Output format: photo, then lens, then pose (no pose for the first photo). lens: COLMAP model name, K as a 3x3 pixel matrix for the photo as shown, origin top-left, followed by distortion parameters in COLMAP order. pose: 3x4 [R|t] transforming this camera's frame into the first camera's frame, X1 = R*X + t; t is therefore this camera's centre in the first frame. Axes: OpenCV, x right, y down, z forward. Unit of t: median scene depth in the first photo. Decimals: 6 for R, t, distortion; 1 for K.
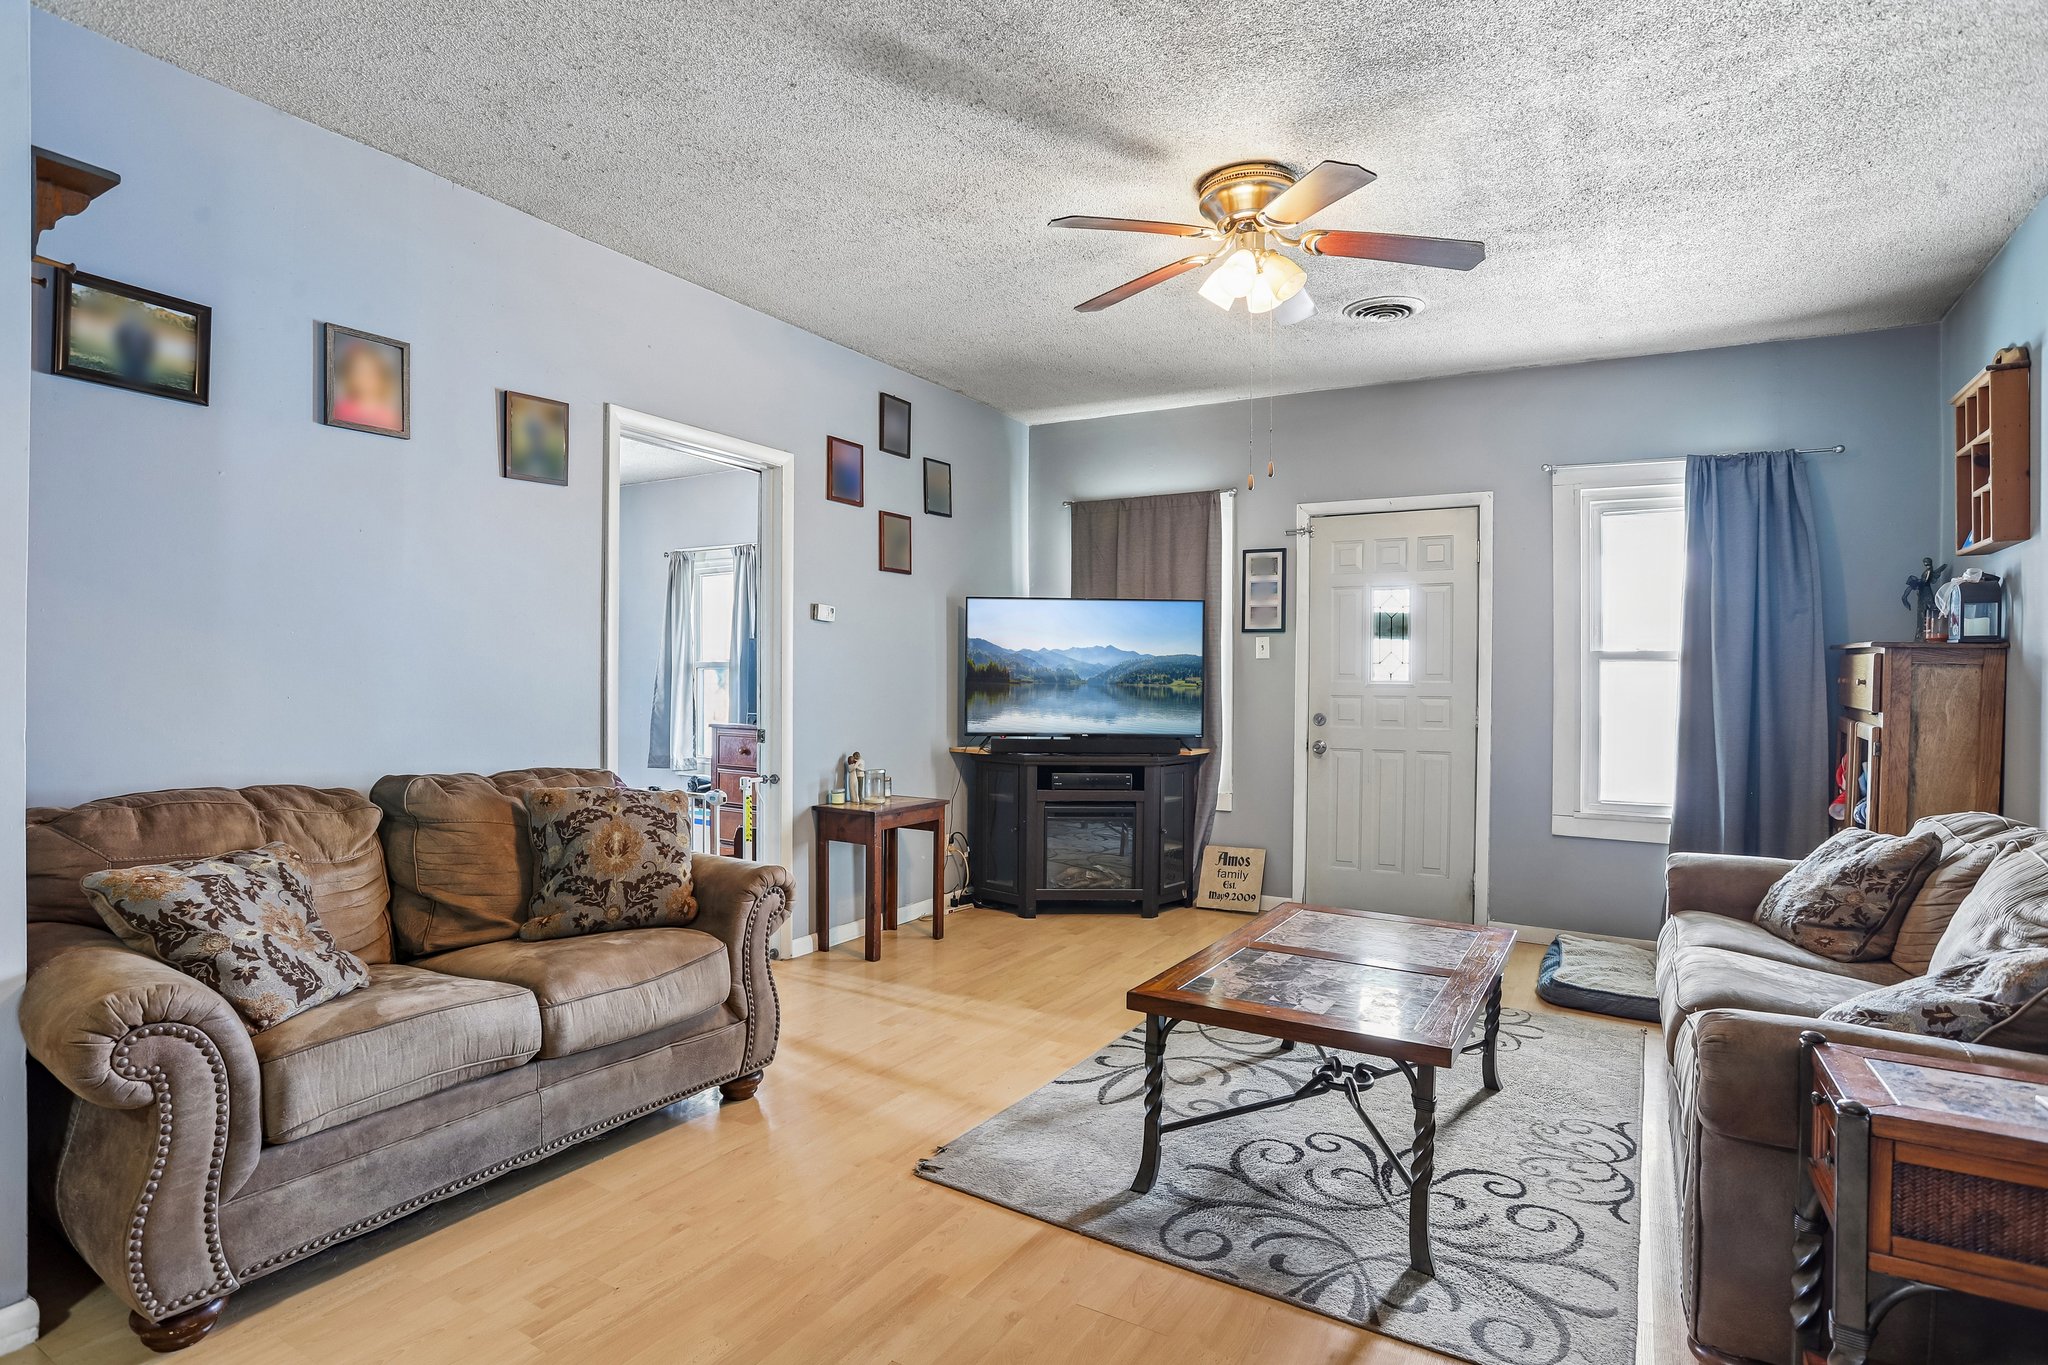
lens RADIAL K [[1091.1, 0, 1030.7], [0, 1091.1, 695.3], [0, 0, 1]] dist [0.047443, 0.000615]
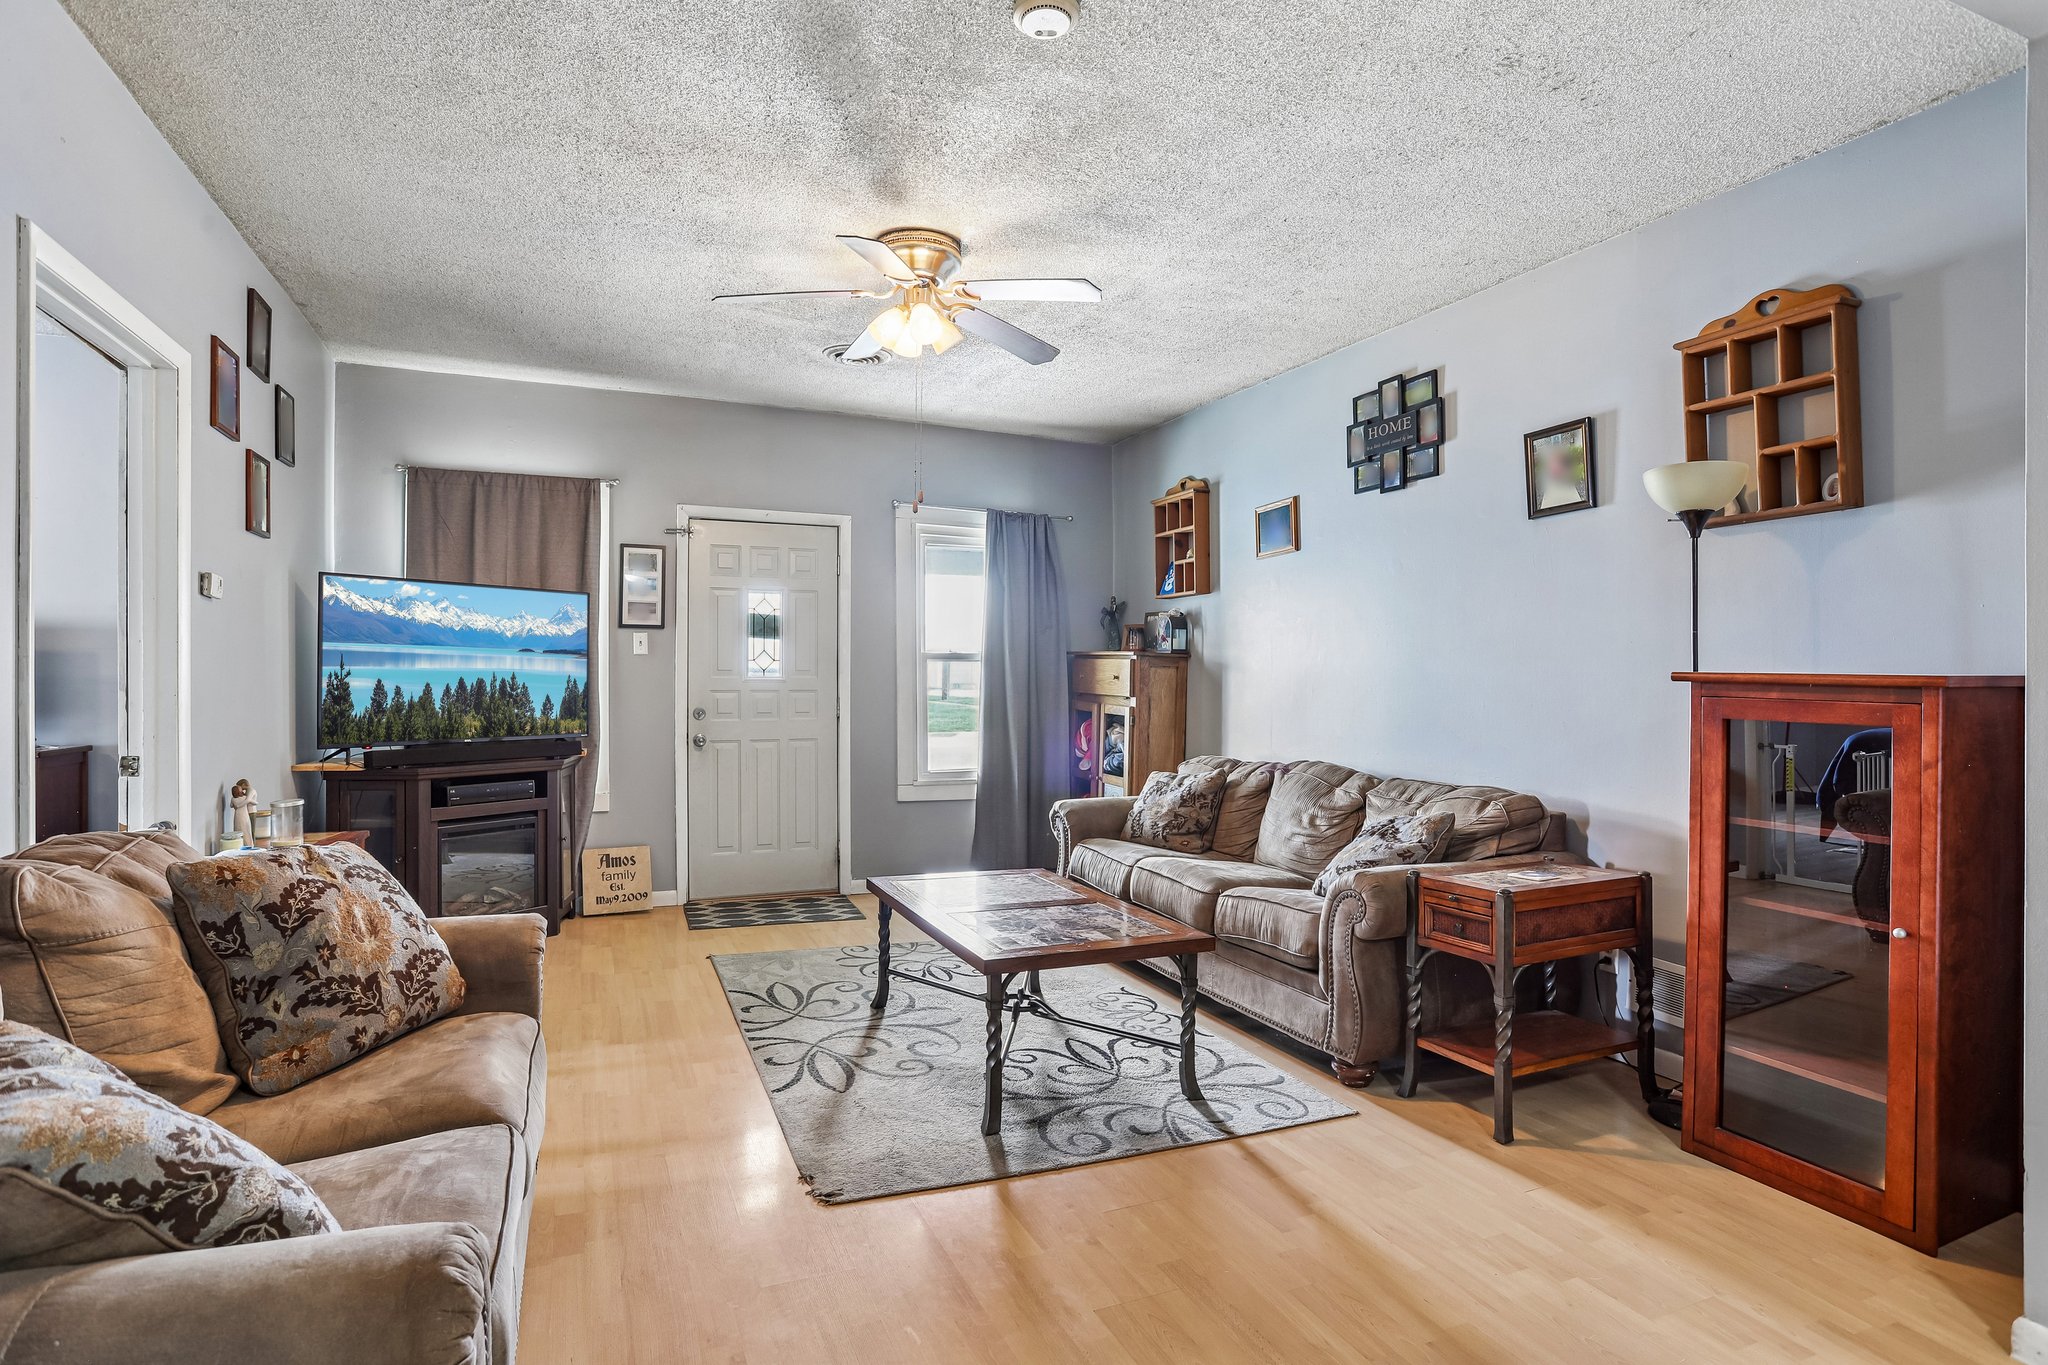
lens RADIAL K [[1073.8, 0, 1024.0], [0, 1073.8, 682.5], [0, 0, 1]] dist [-0.123214, 0.161237]
pose [[0.622332, -0.009692, 0.782694, -0.401510], [0.011737, 0.999926, 0.003050, -0.008856], [-0.782666, 0.007288, 0.622400, 0.162005]]
